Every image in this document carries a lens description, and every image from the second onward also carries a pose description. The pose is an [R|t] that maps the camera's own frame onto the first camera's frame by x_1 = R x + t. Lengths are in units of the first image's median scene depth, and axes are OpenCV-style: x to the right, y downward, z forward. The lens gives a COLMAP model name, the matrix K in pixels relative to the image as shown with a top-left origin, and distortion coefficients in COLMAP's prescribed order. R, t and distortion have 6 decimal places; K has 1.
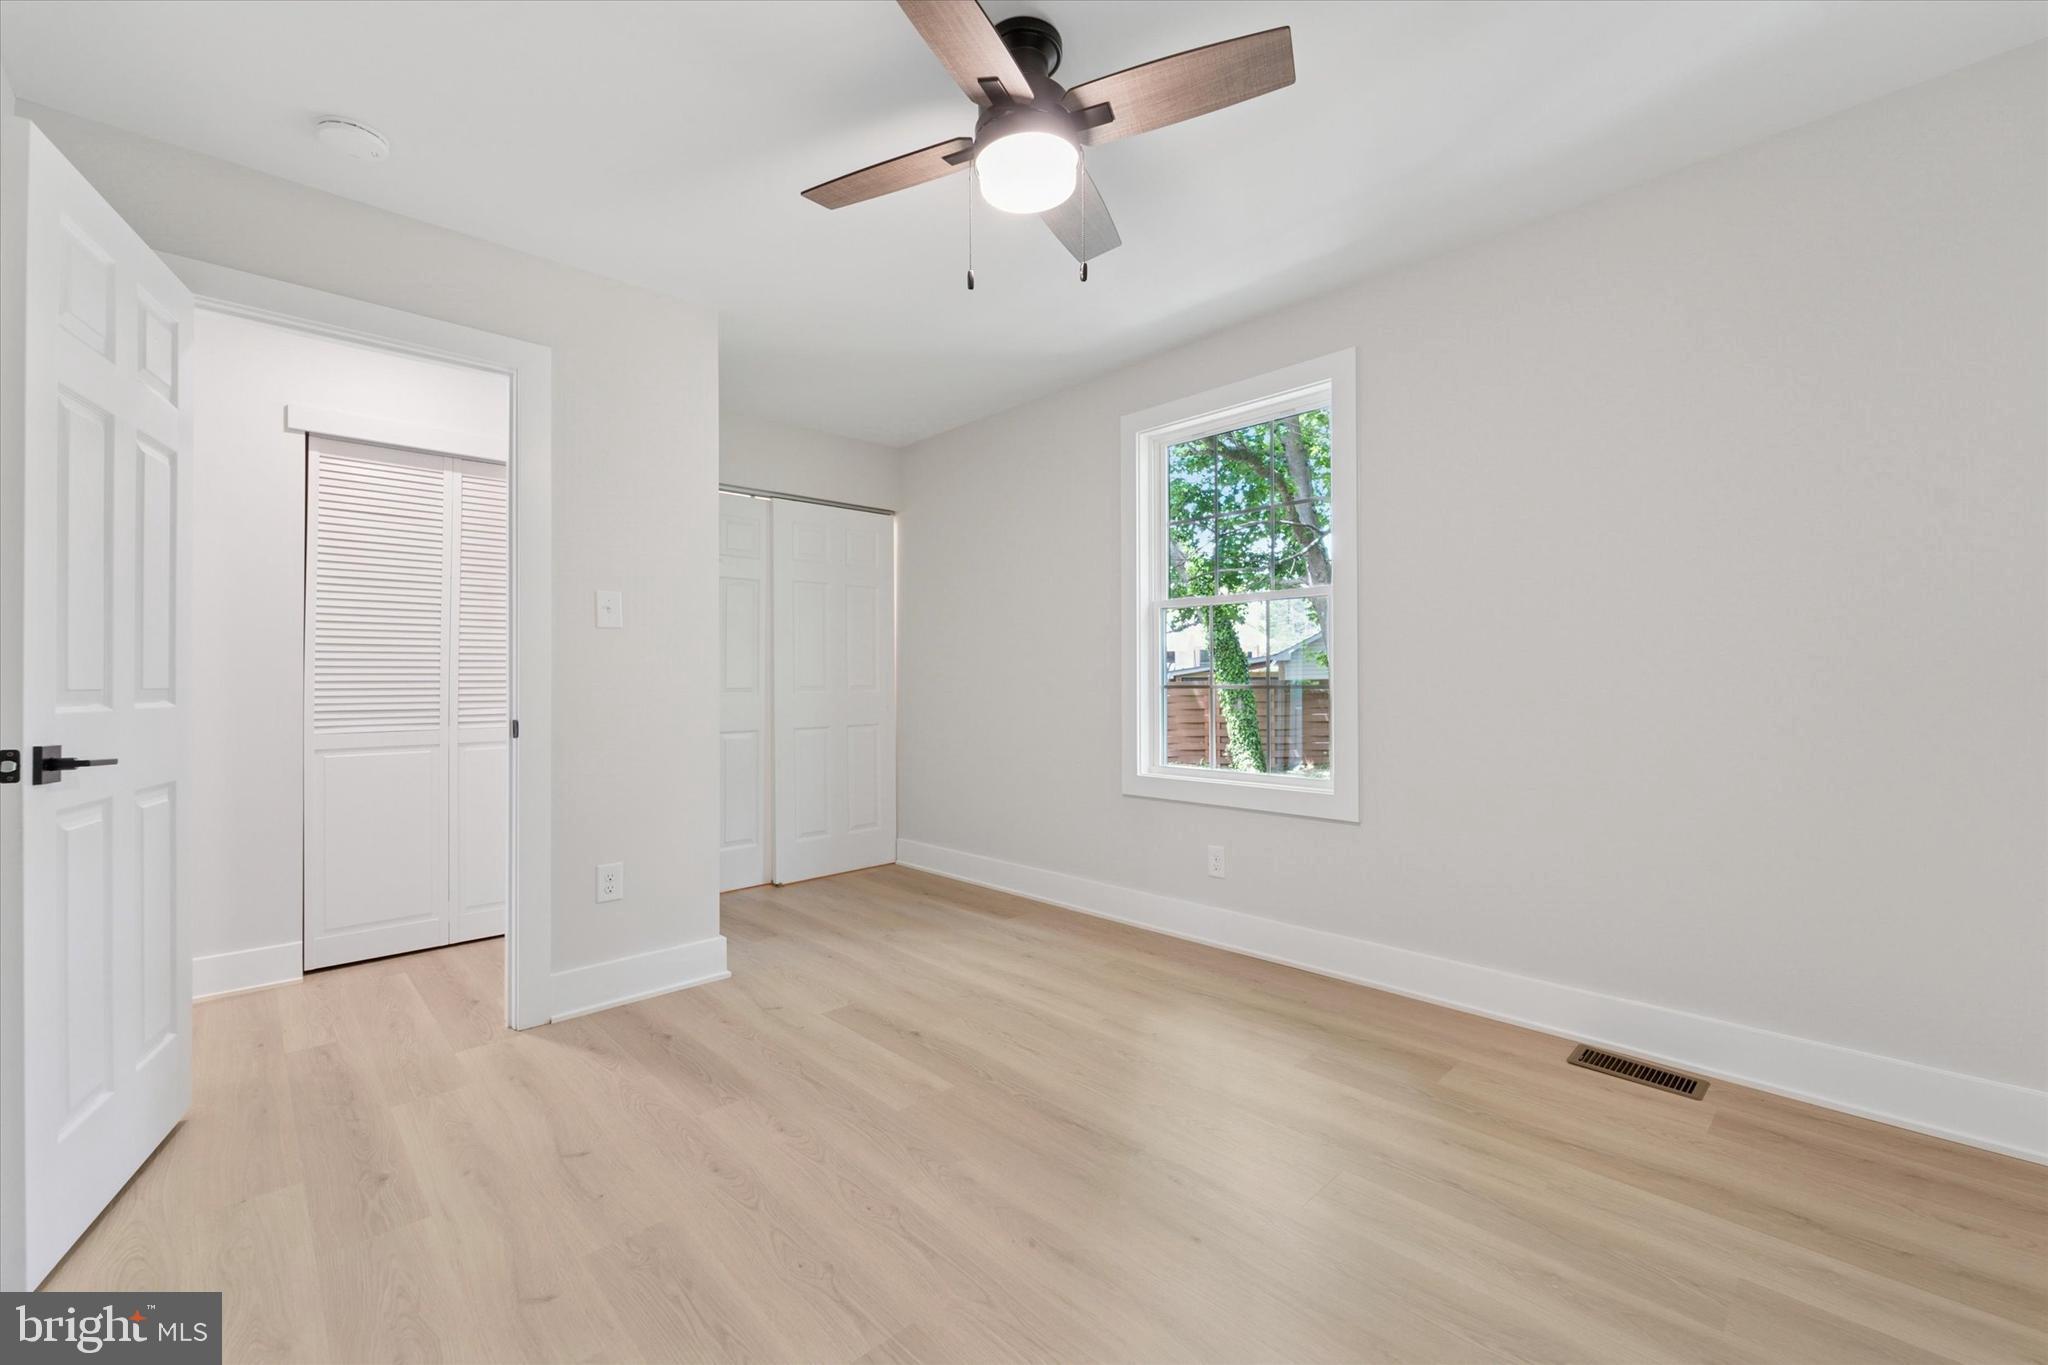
lens RADIAL K [[833.3, 0, 1029.1], [0, 833.3, 682.3], [0, 0, 1]] dist [0.001378, -0.003056]
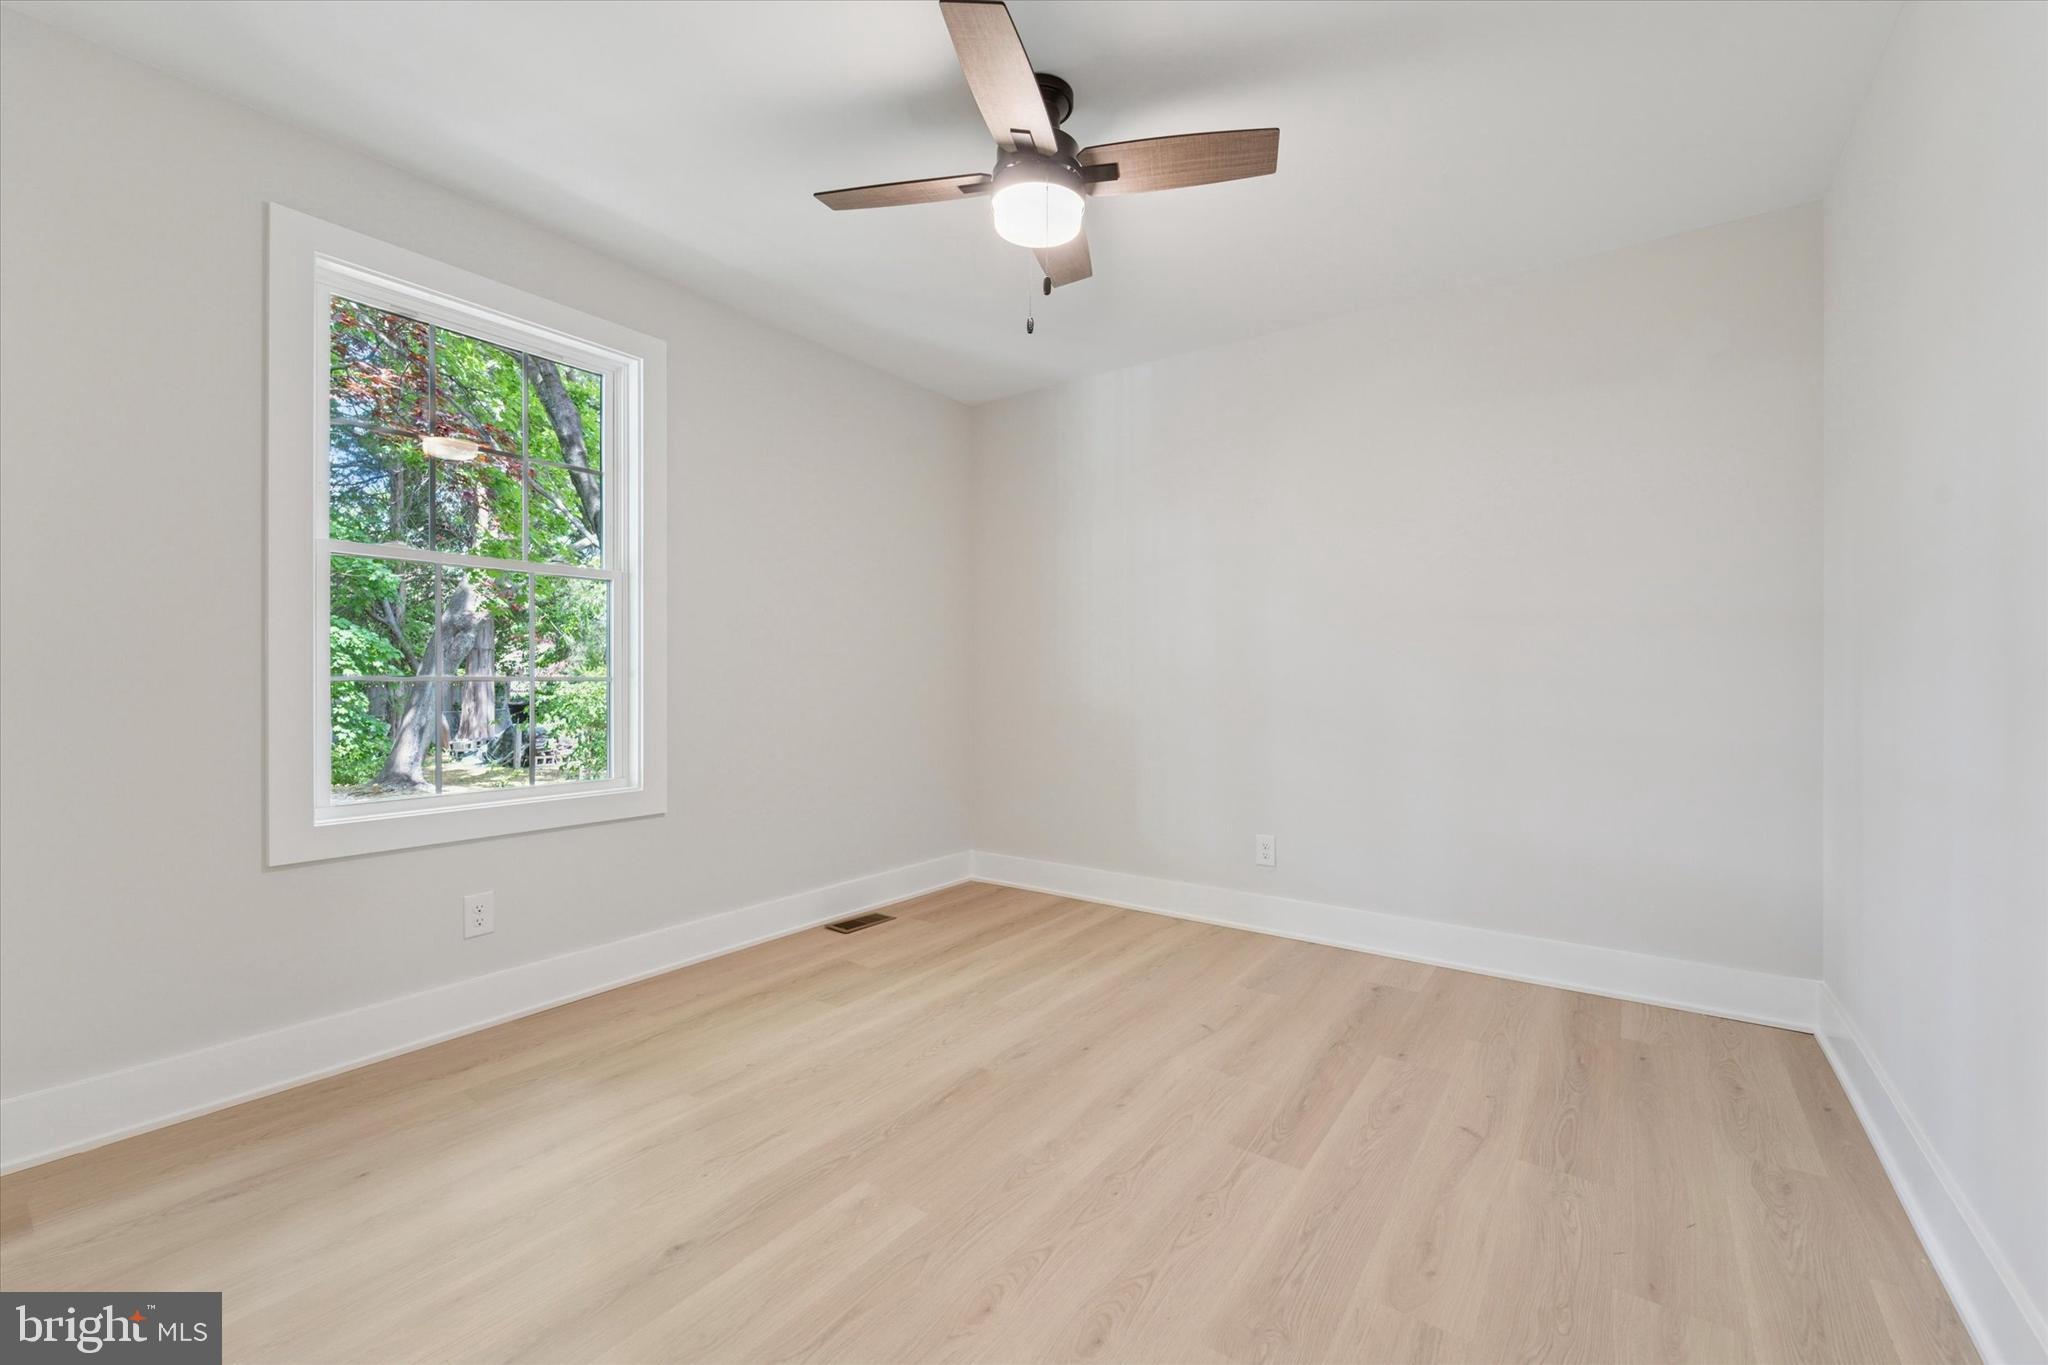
lens RADIAL K [[833.3, 0, 1029.1], [0, 833.3, 682.3], [0, 0, 1]] dist [0.001378, -0.003056]
pose [[-0.181834, 0.000978, 0.983329, -1.017434], [0.000311, 1.000000, -0.000937, 0.018029], [-0.983329, 0.000136, -0.181834, 1.130244]]
